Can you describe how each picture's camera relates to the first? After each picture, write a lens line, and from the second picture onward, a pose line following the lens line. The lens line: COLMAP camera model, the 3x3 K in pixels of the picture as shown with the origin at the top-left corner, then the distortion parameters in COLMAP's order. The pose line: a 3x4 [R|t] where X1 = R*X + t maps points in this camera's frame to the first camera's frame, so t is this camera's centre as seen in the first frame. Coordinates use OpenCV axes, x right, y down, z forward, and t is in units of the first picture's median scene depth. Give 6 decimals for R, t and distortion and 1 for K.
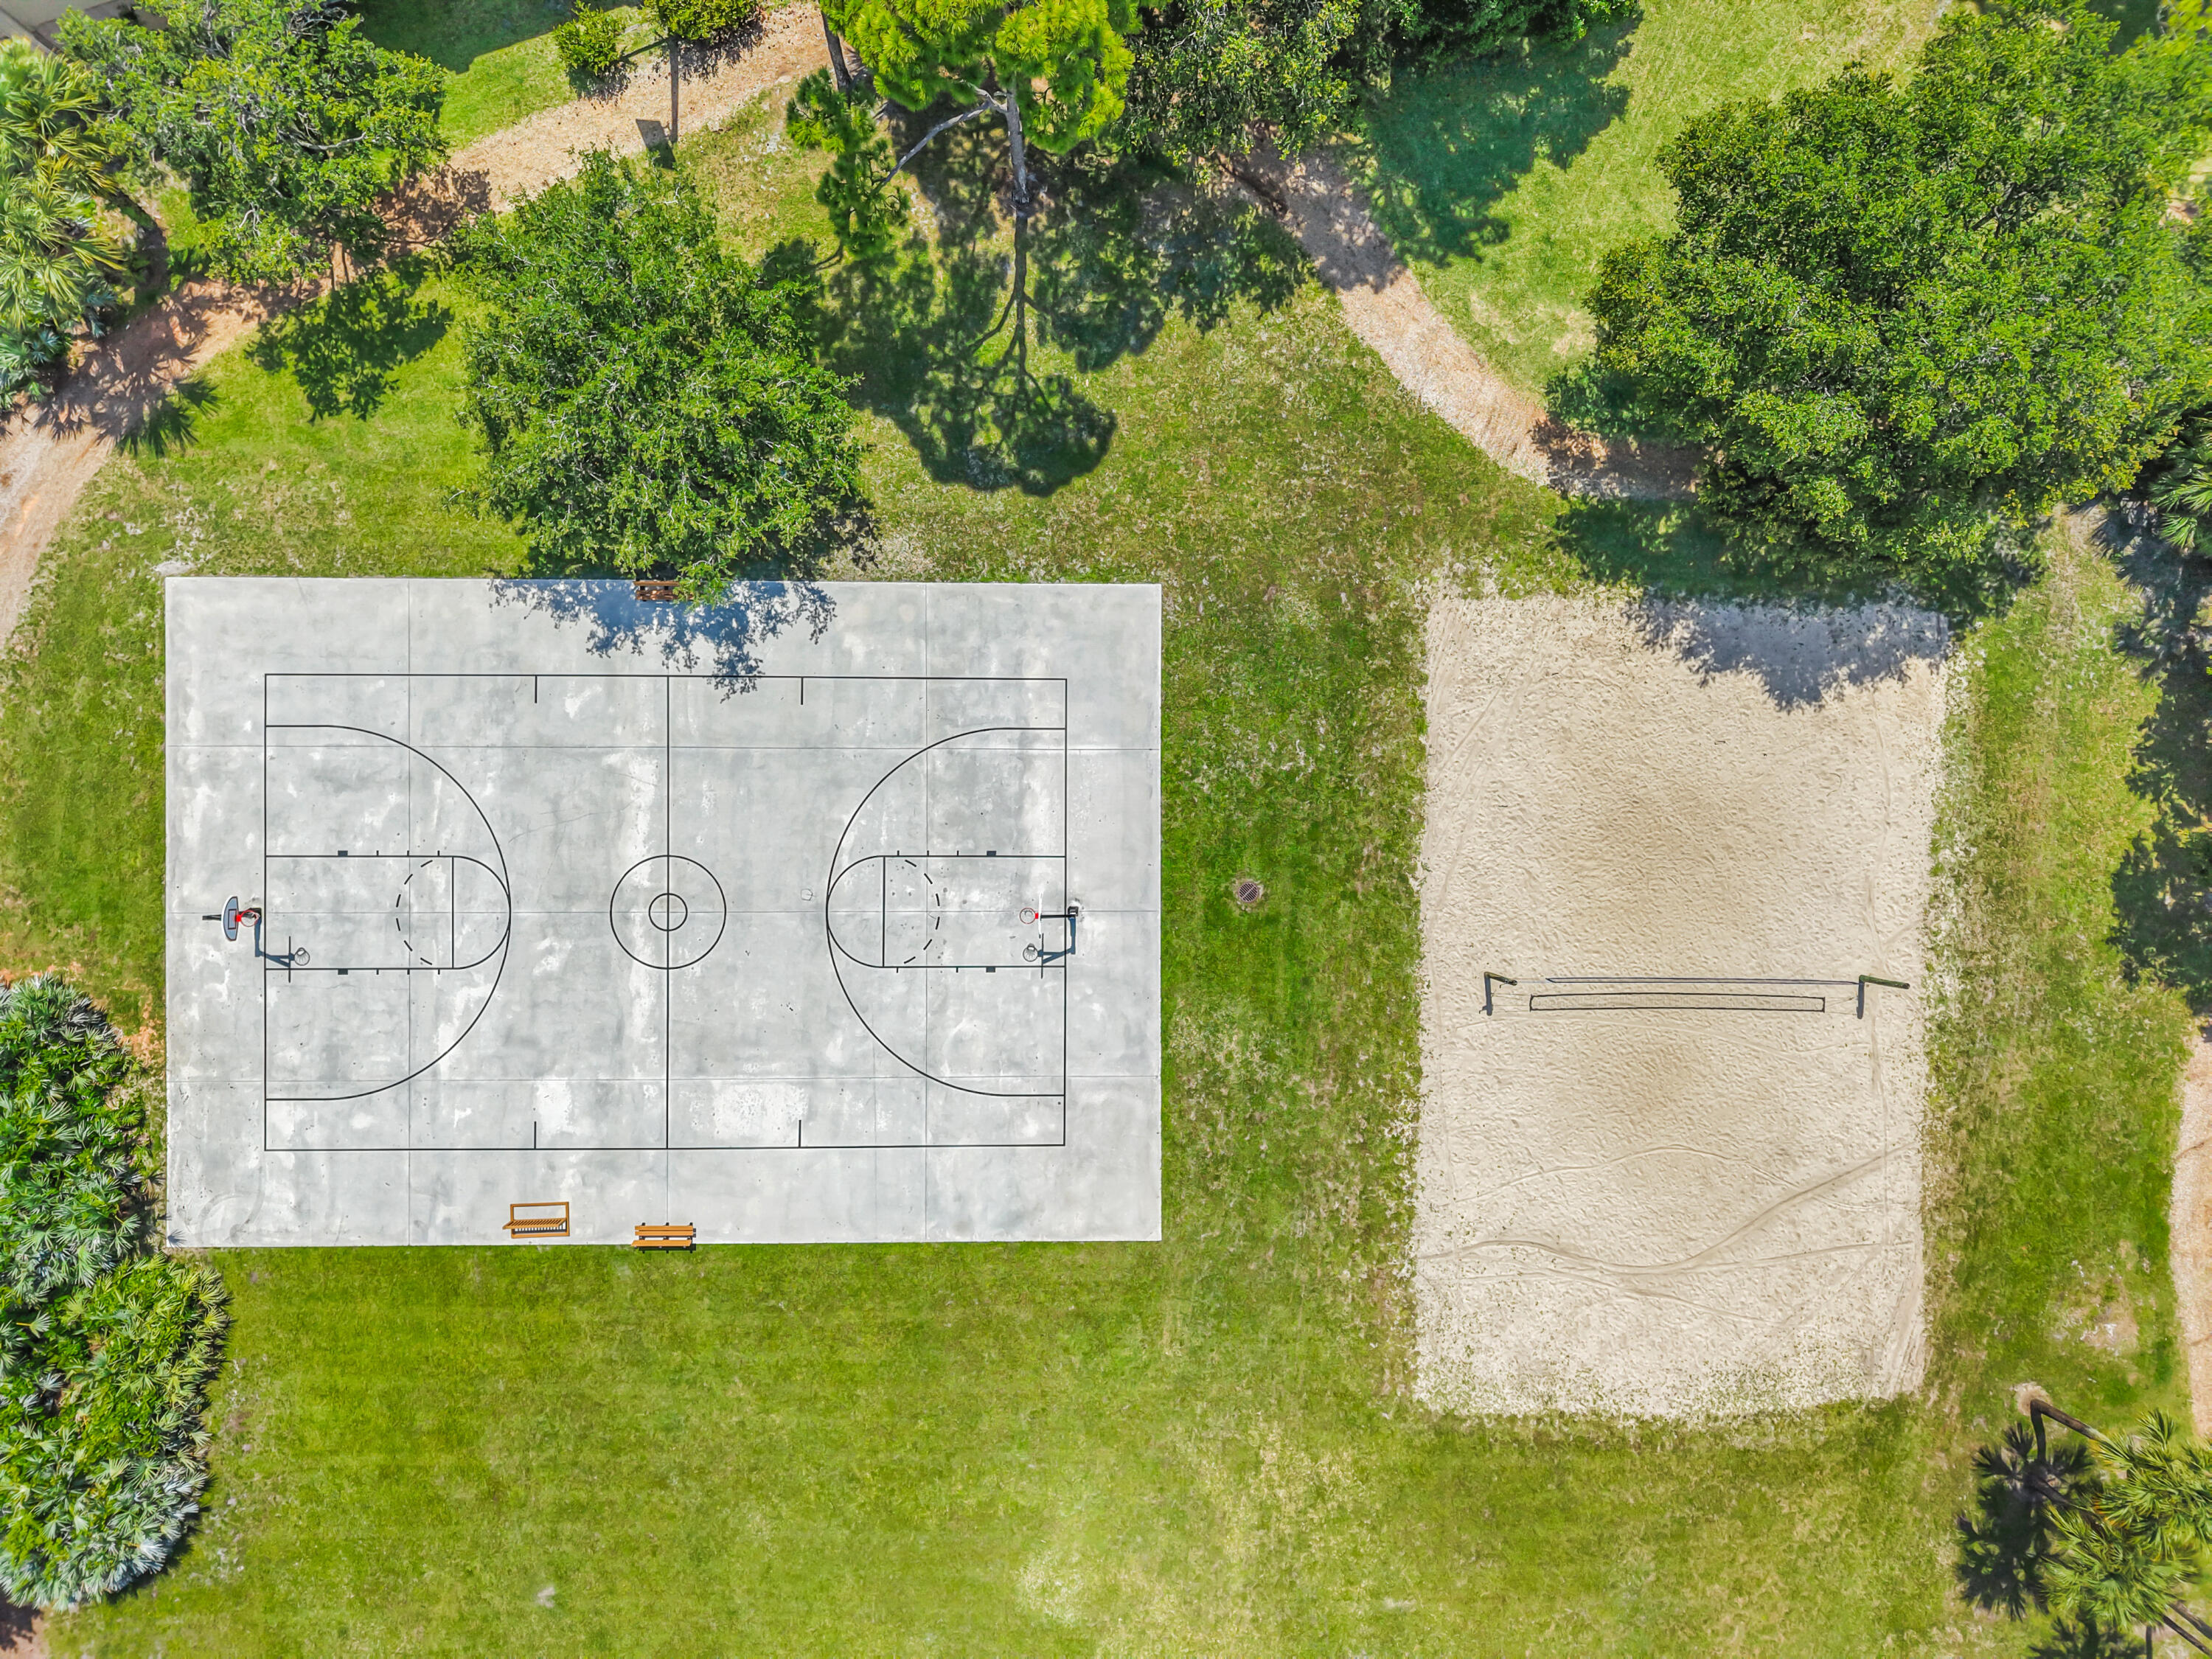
lens RADIAL K [[1478.2, 0, 1099.9], [0, 1478.2, 830.6], [0, 0, 1]] dist [0.013734, -0.003914]
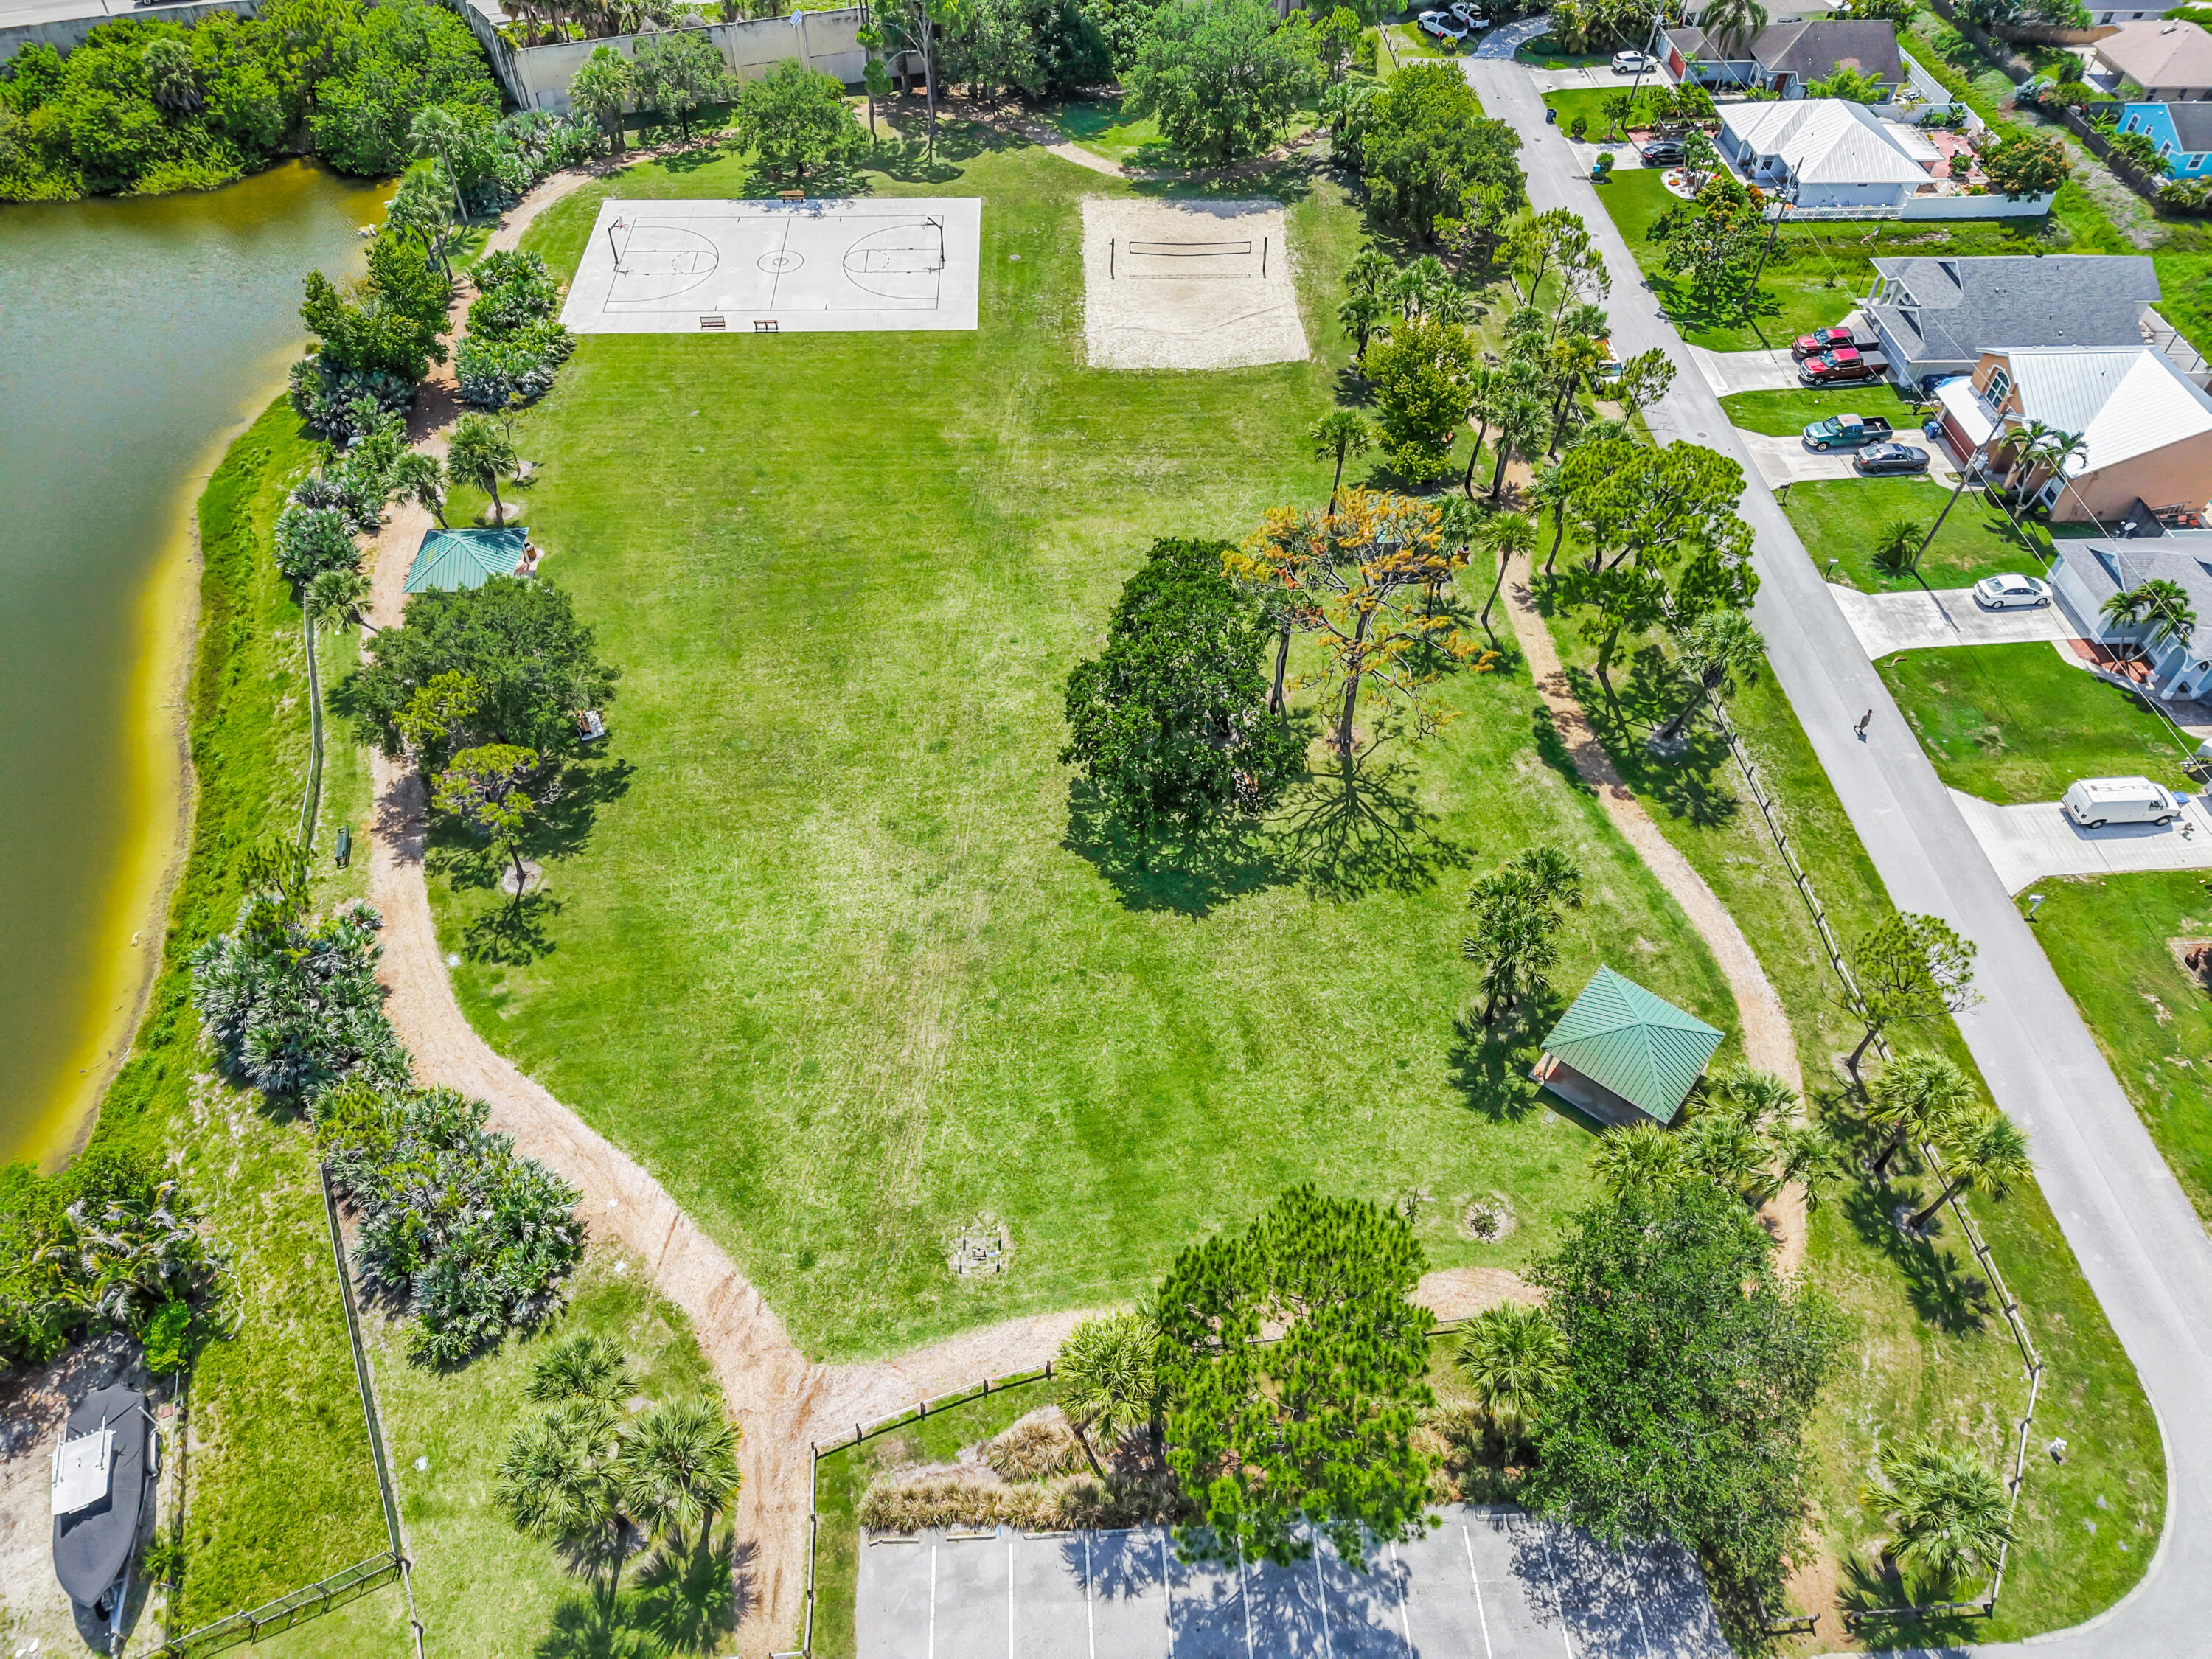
lens RADIAL K [[1482.1, 0, 1099.3], [0, 1482.1, 831.3], [0, 0, 1]] dist [0.013906, -0.007238]
pose [[0.999149, -0.034929, 0.021917, 0.155497], [0.040656, 0.745691, -0.665051, 2.446730], [0.006886, 0.665376, 0.746477, -0.225204]]
